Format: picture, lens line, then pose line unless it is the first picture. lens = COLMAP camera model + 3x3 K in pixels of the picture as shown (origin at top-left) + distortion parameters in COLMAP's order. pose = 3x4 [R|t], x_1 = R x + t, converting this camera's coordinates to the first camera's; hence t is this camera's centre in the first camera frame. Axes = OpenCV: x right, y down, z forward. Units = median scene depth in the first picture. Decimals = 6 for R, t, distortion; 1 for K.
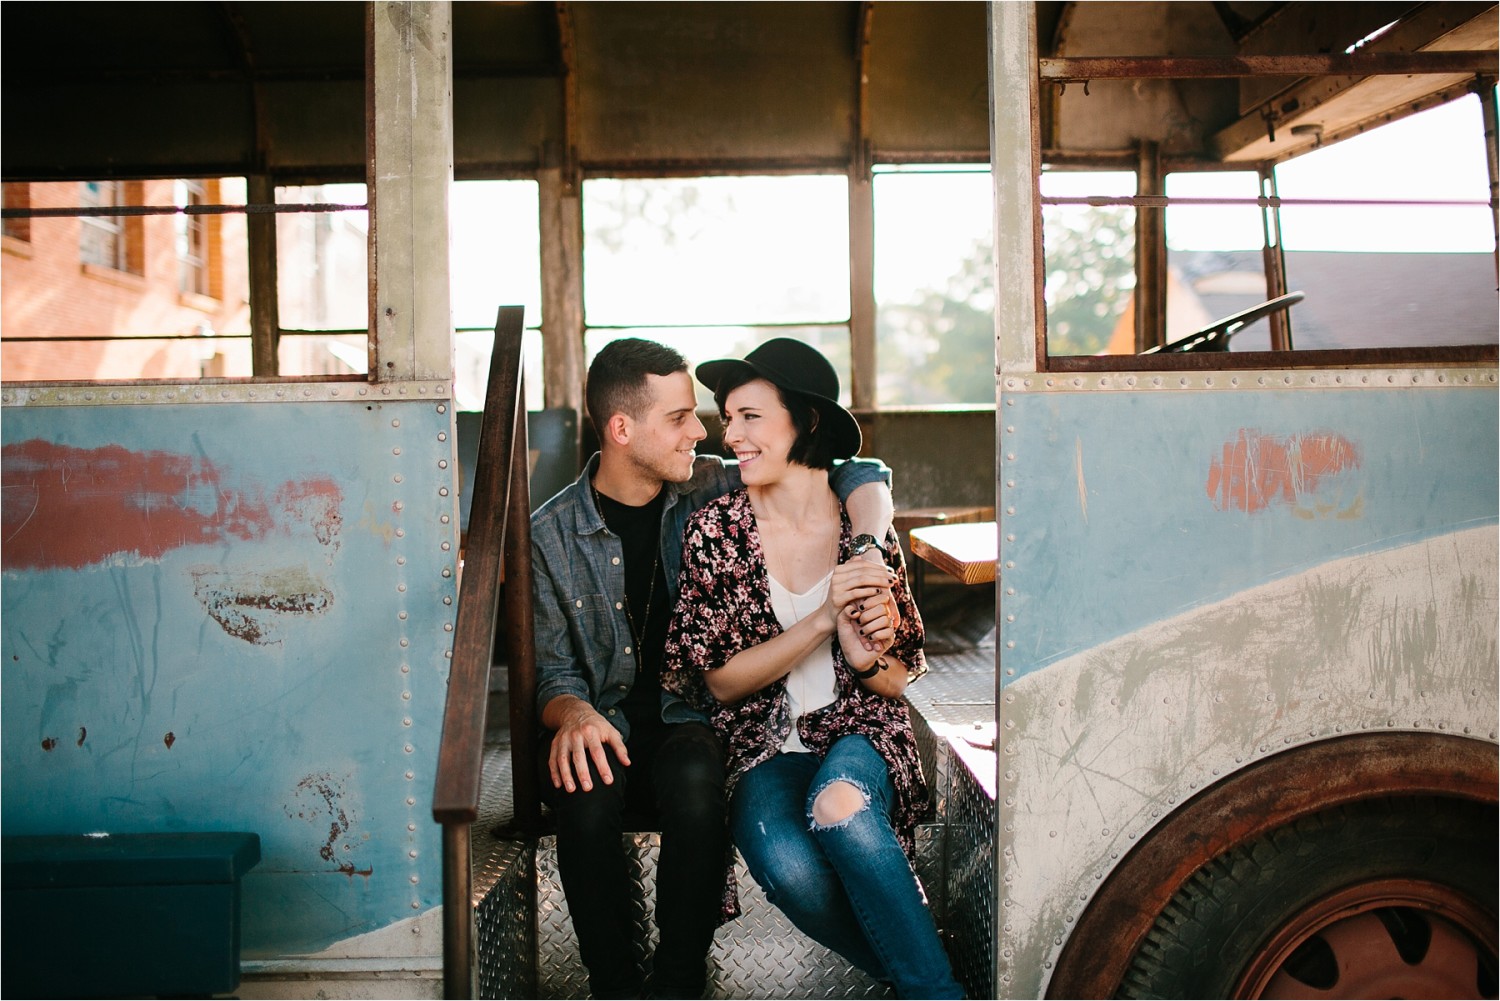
lens RADIAL K [[1401.9, 0, 750.0], [0, 1401.9, 500.5], [0, 0, 1]] dist [-0.056139, -0.004805]
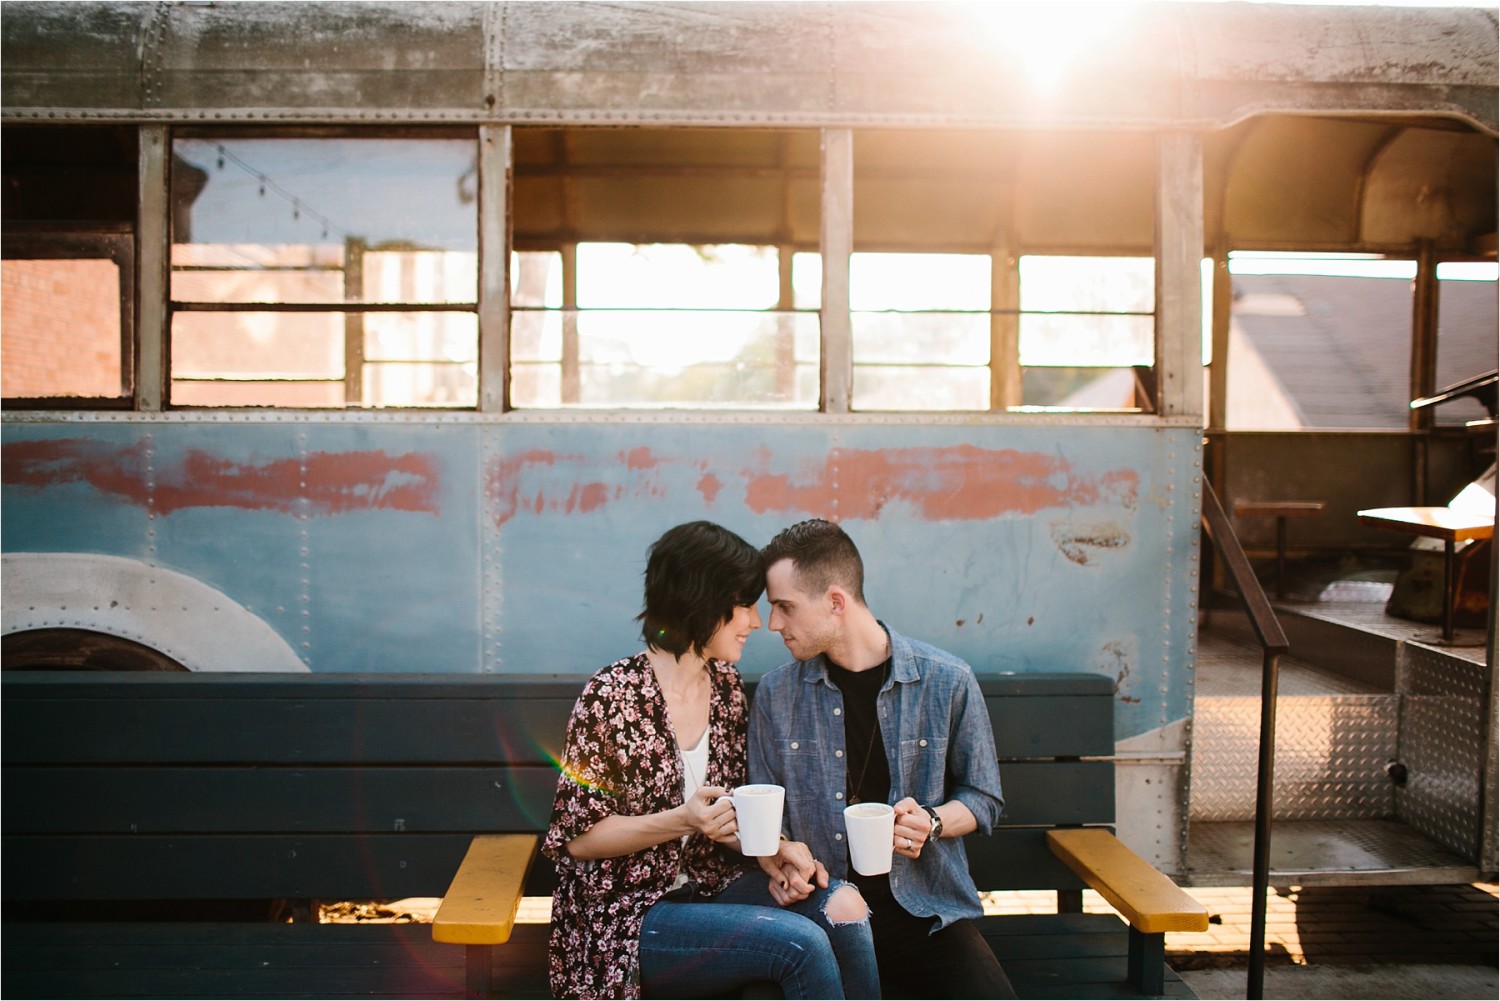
lens RADIAL K [[1450.2, 0, 750.0], [0, 1450.2, 500.5], [0, 0, 1]] dist [-0.078891, 0.123770]
pose [[0.999341, 0.019025, 0.030902, -0.801988], [-0.018883, 0.999810, -0.004866, 0.037942], [-0.030989, 0.004279, 0.999511, -0.752930]]
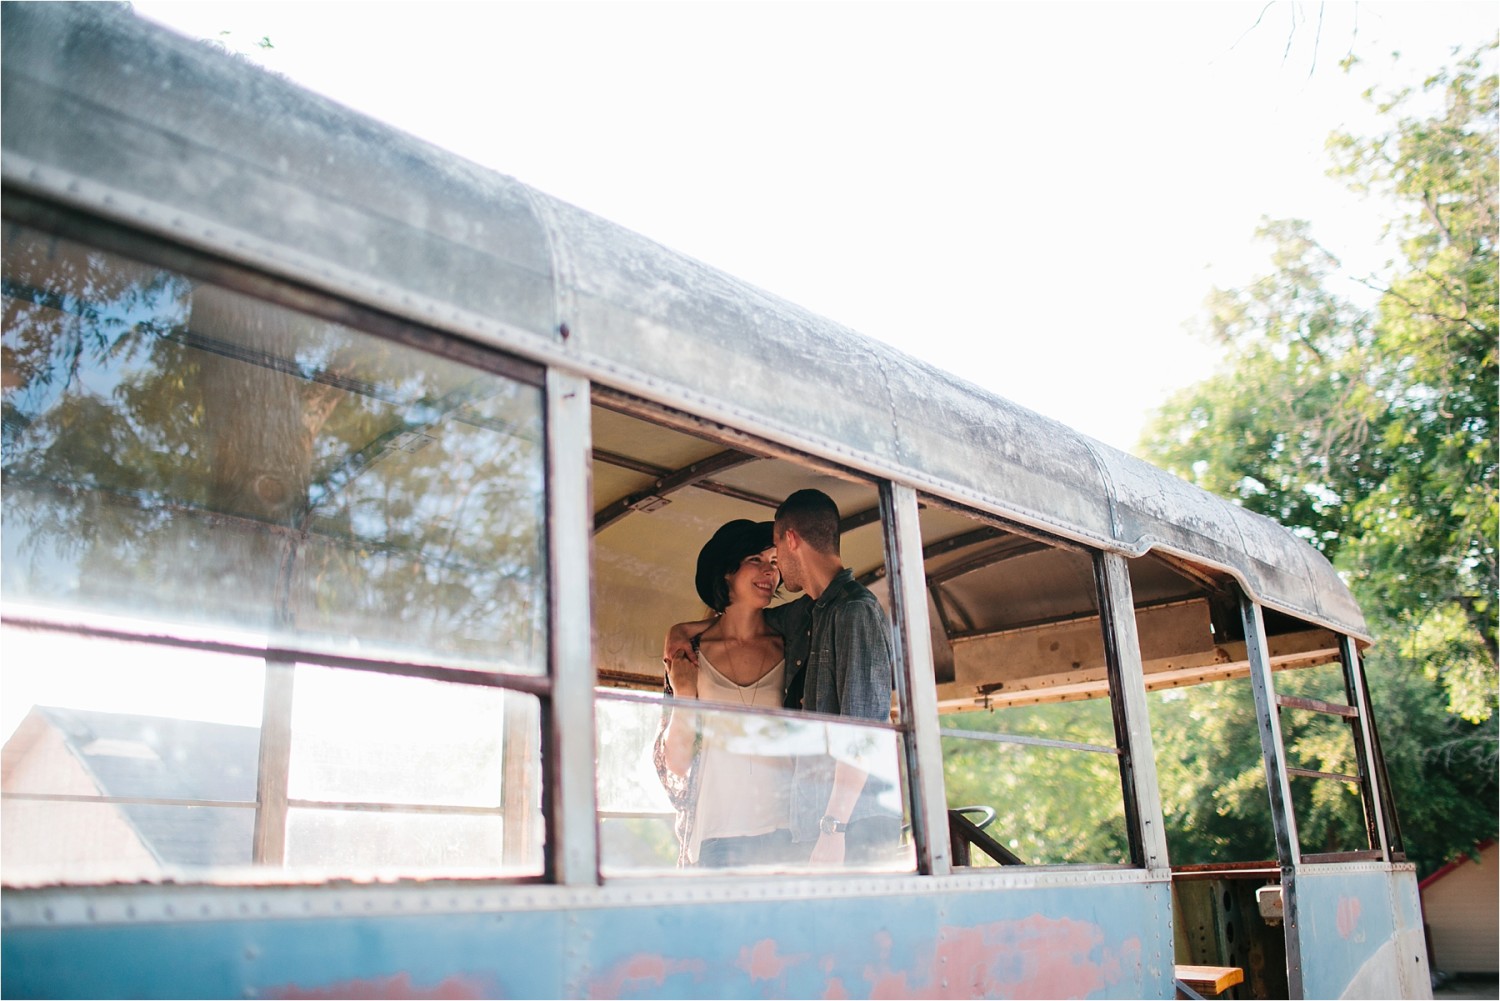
lens RADIAL K [[1450.2, 0, 750.0], [0, 1450.2, 500.5], [0, 0, 1]] dist [-0.078891, 0.123770]
pose [[0.640452, 0.197218, 0.742244, -1.676767], [0.059389, 0.950854, -0.303891, -0.017289], [-0.765698, 0.238709, 0.597264, 0.272242]]
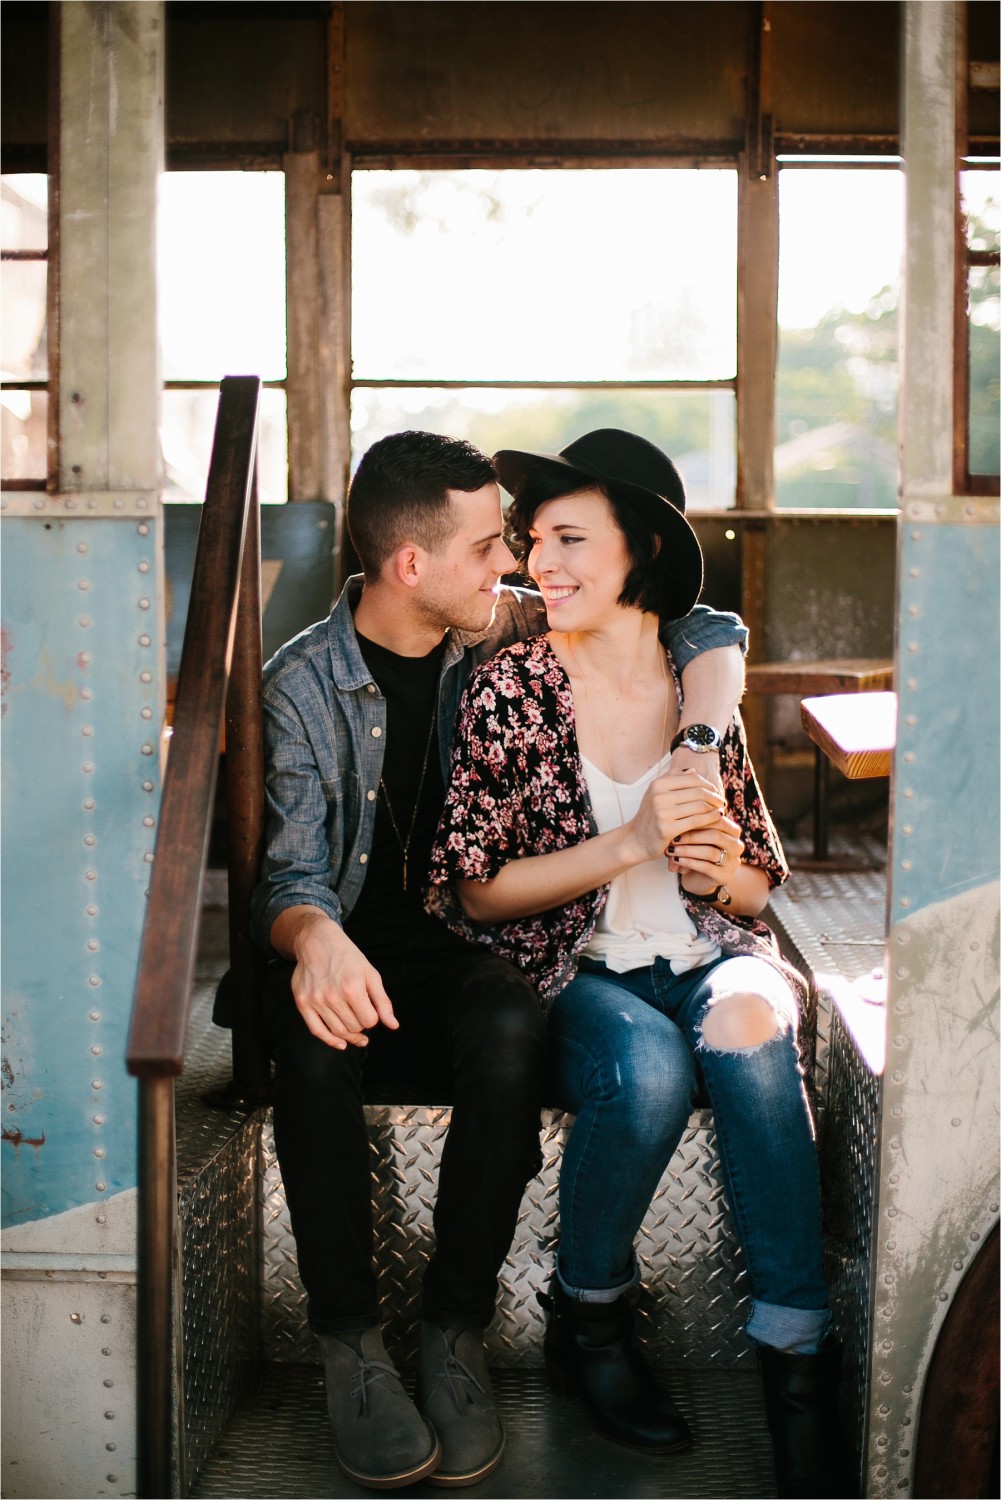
lens RADIAL K [[2194.9, 0, 500.5], [0, 2194.9, 750.0], [0, 0, 1]] dist [-0.115491, 0.044173]
pose [[0.998336, 0.025701, -0.051615, 0.031098], [-0.022476, 0.997817, 0.062102, -0.024059], [0.053099, -0.060838, 0.996734, -0.152217]]
